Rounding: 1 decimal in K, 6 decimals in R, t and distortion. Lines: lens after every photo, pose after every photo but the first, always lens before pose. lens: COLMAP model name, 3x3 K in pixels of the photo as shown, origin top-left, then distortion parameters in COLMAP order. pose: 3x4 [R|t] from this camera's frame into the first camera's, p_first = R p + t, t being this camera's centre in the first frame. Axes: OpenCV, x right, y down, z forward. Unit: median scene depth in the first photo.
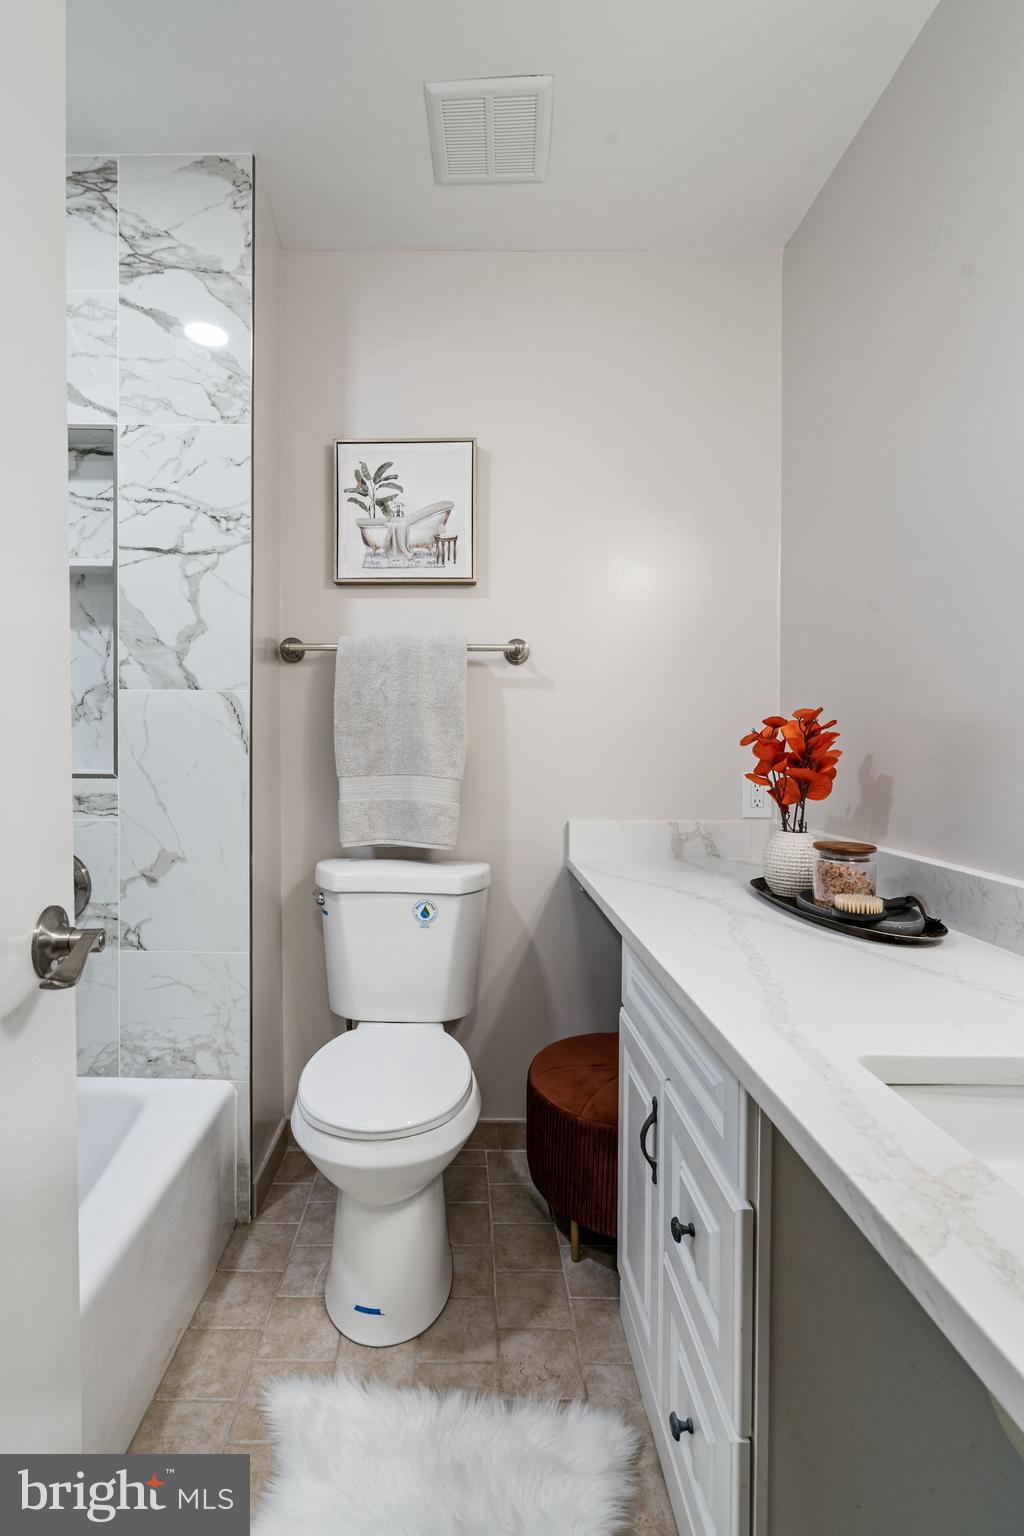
lens RADIAL K [[701.3, 0, 499.4], [0, 701.3, 751.8], [0, 0, 1]] dist [-0.004875, 0.001085]
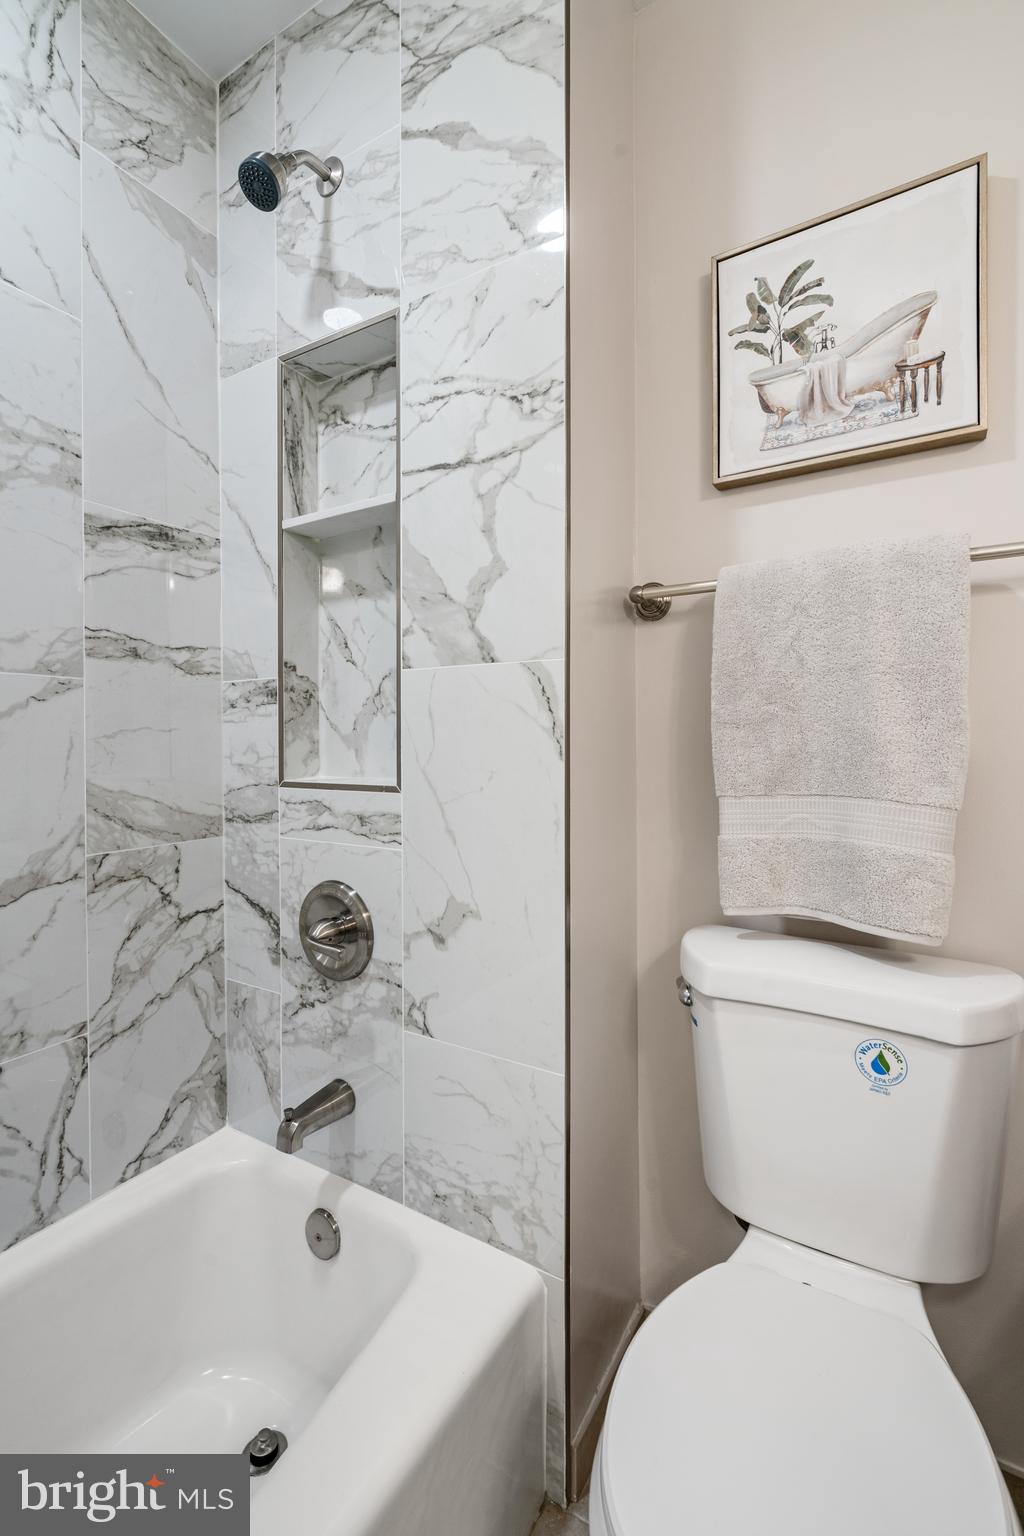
lens RADIAL K [[701.3, 0, 499.4], [0, 701.3, 751.8], [0, 0, 1]] dist [-0.004875, 0.001085]
pose [[0.827865, -0.003060, -0.560919, -0.048395], [0.002281, 0.999995, -0.002088, -0.002064], [0.560923, 0.000449, 0.827868, 0.413736]]
